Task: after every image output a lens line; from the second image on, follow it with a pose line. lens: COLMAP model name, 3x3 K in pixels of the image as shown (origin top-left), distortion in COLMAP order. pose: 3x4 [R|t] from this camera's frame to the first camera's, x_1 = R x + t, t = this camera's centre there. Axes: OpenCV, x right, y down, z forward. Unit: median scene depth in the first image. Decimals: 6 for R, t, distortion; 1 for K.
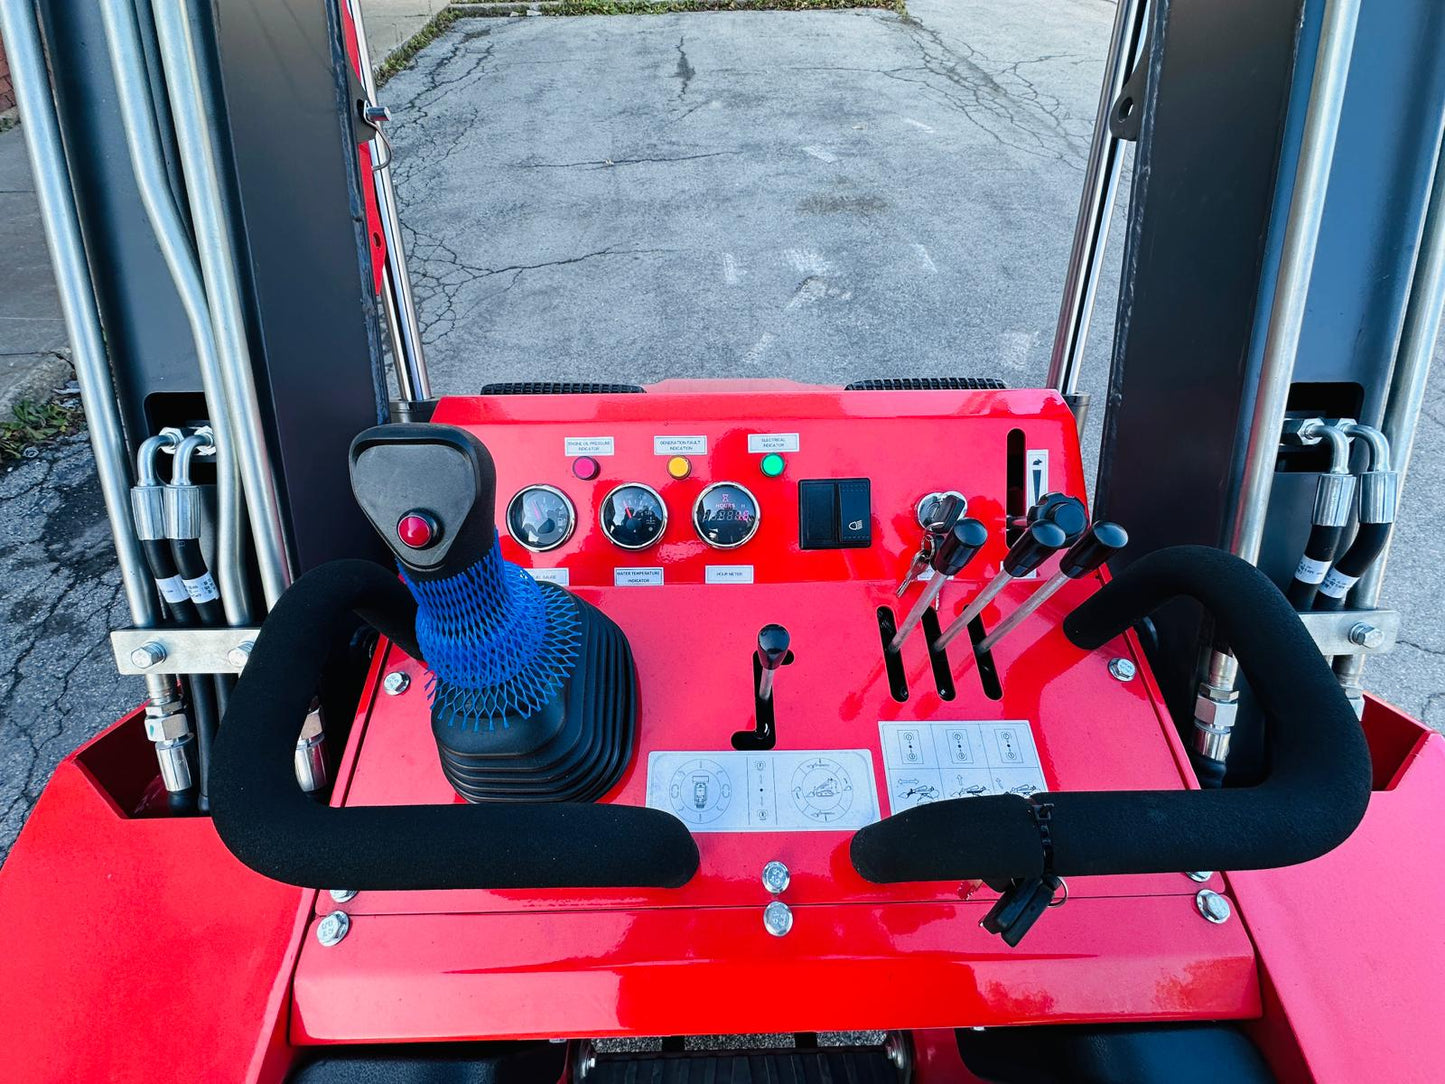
lens RADIAL K [[577.7, 0, 722.9], [0, 577.7, 537.7], [0, 0, 1]] dist [-0.002456, 0.000479]
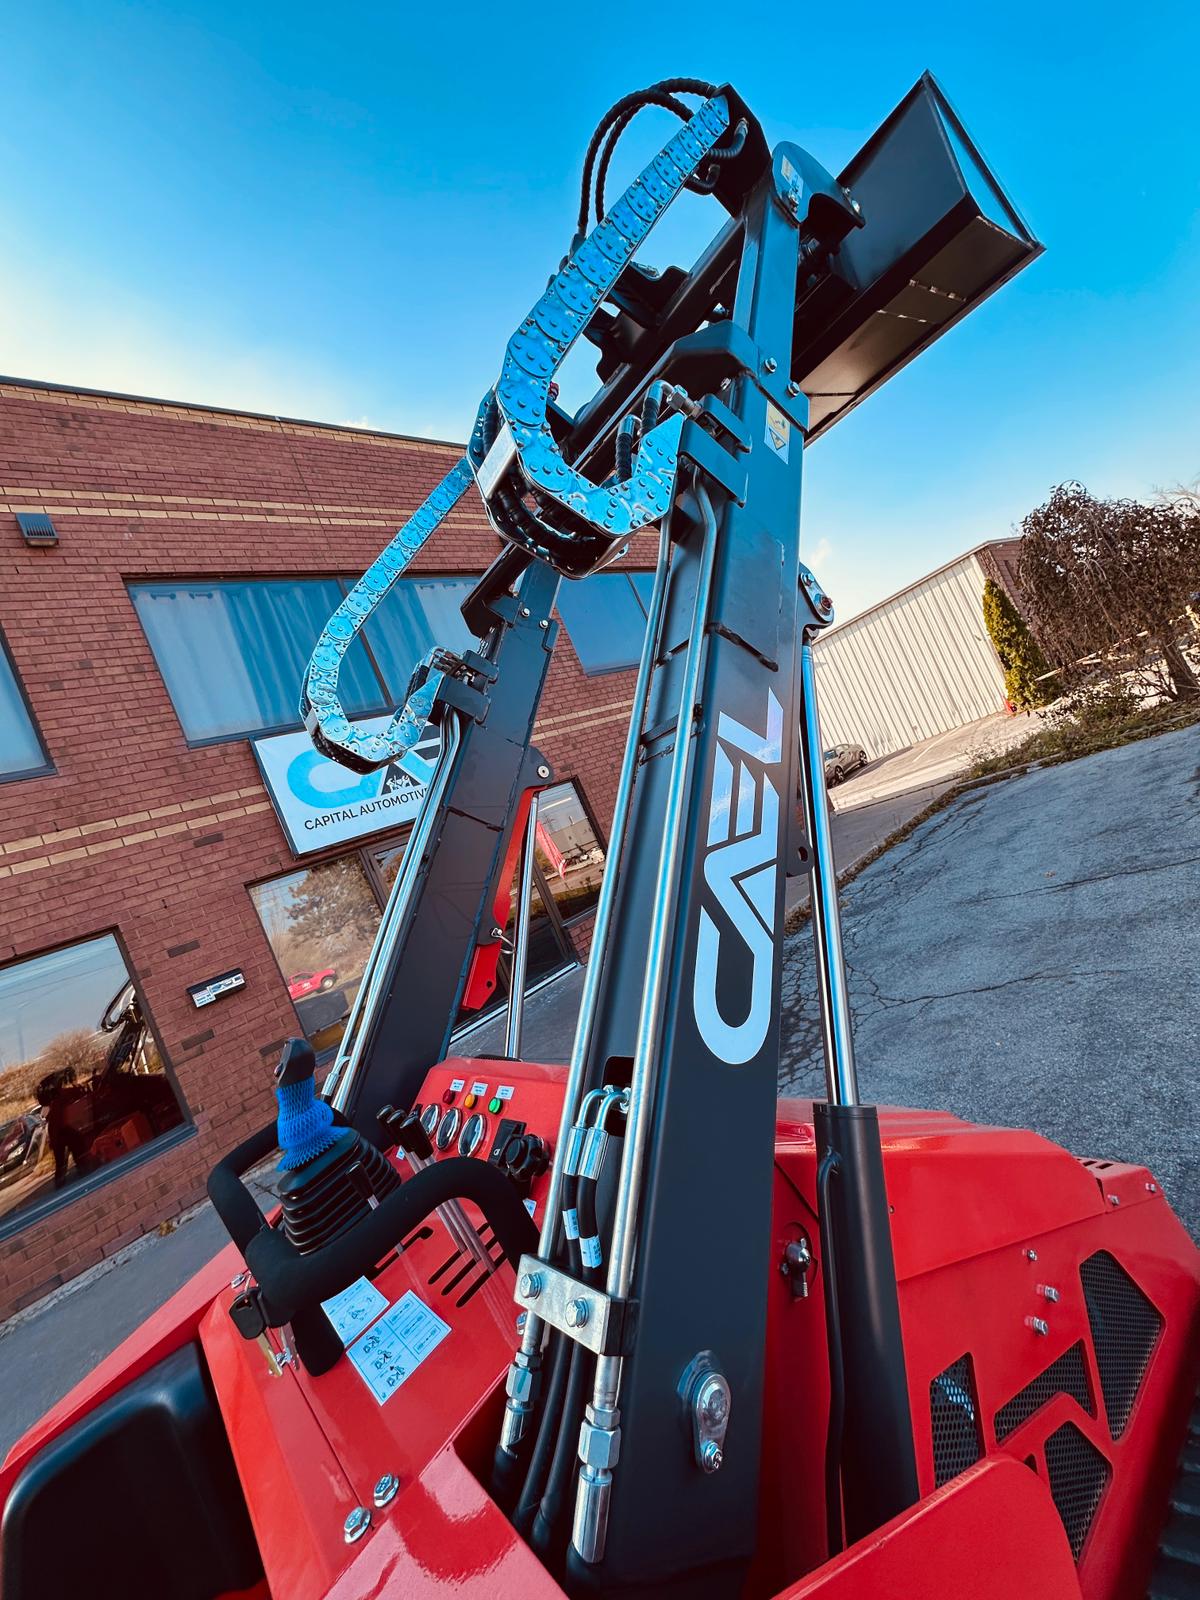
lens RADIAL K [[639.7, 0, 597.5], [0, 639.7, 801.3], [0, 0, 1]] dist [-0.002456, 0.000479]
pose [[0.564929, -0.269633, -0.779842, 0.200209], [-0.330648, 0.791931, -0.513339, 0.003534], [0.755994, 0.547853, 0.358231, 0.014528]]
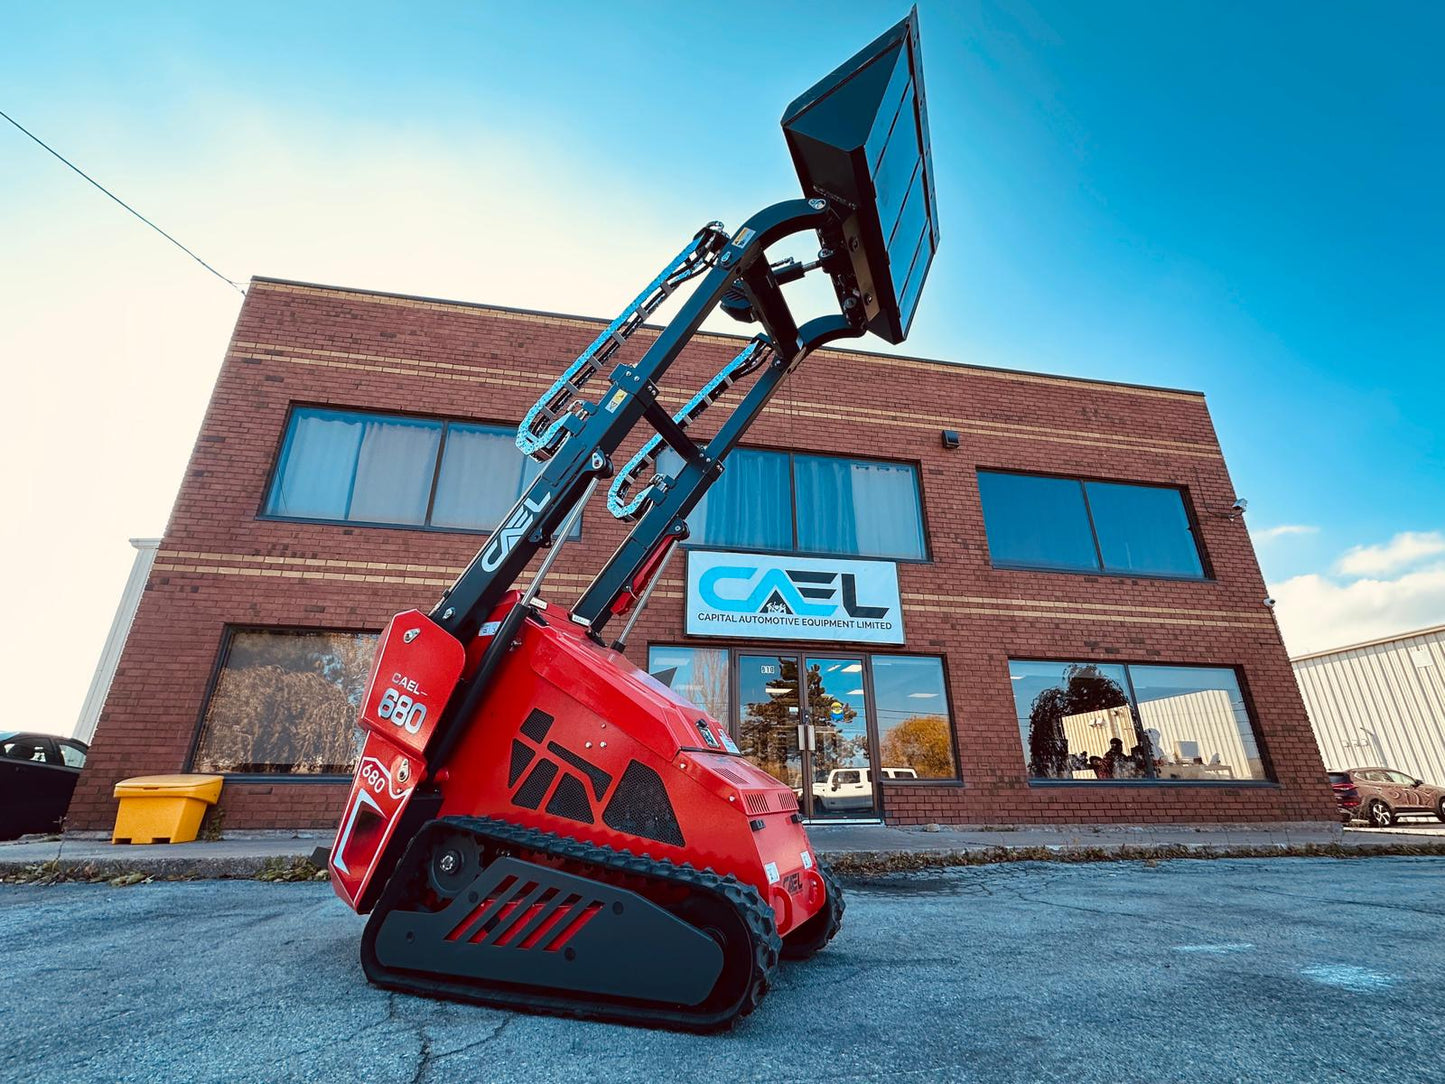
lens RADIAL K [[643.8, 0, 713.6], [0, 643.8, 543.5], [0, 0, 1]] dist [-0.002636, 0.000410]
pose [[0.108766, -0.352169, -0.929595, 0.623244], [-0.779746, 0.549803, -0.299521, -0.033250], [0.616576, 0.757426, -0.214802, 0.338570]]
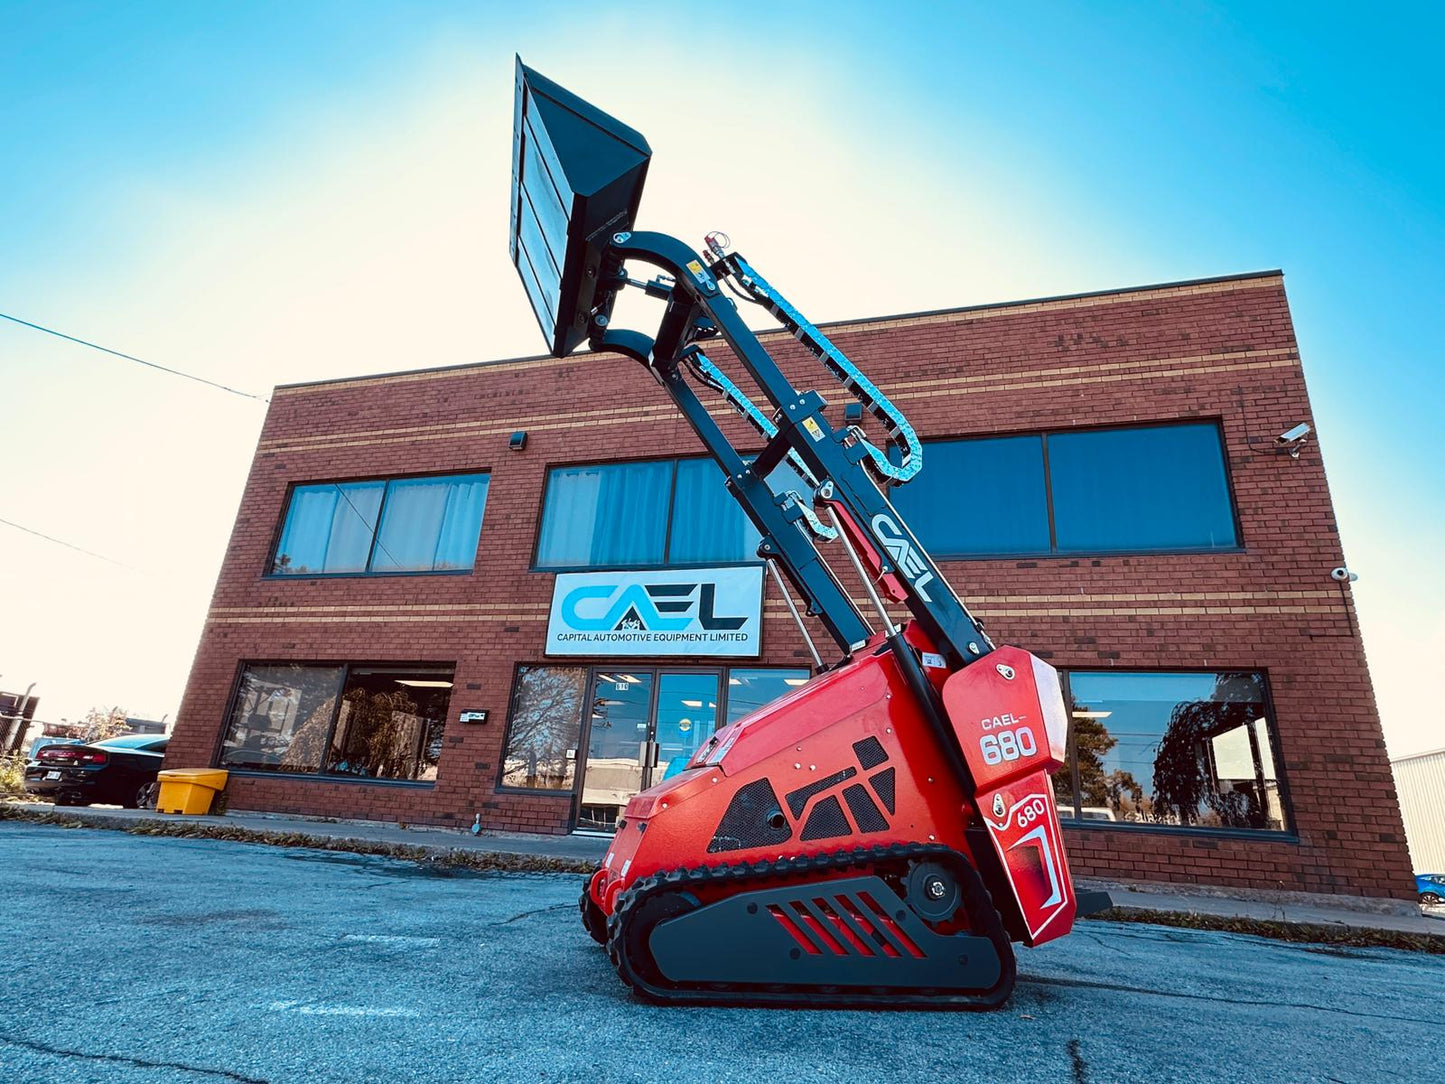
lens RADIAL K [[784.2, 0, 707.1], [0, 784.2, 545.9], [0, 0, 1]] dist [-0.005073, 0.002704]
pose [[-0.349231, -0.328588, -0.877535, 0.834058], [-0.771093, 0.632875, 0.069894, -1.175630], [0.532404, 0.701070, -0.474391, 1.281225]]
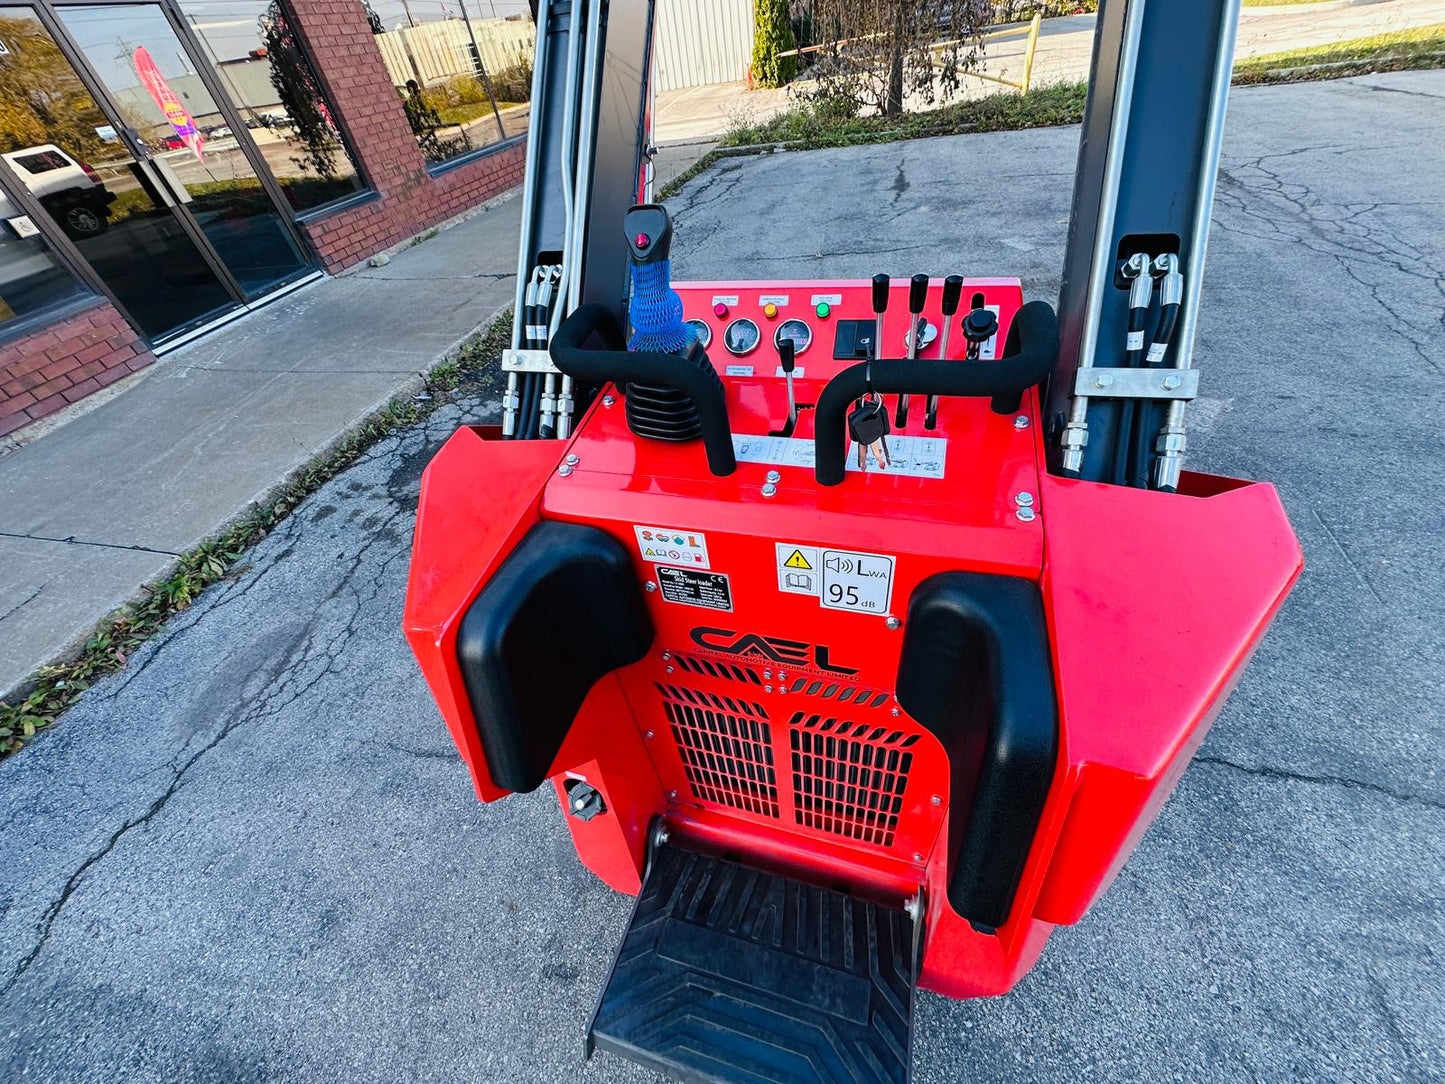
lens RADIAL K [[577.7, 0, 722.4], [0, 577.7, 539.3], [0, 0, 1]] dist [-0.002456, 0.000479]
pose [[0.945078, 0.127245, -0.301058, 0.044695], [-0.170290, 0.977905, -0.121253, 0.088275], [0.278977, 0.165861, 0.945866, -0.066713]]
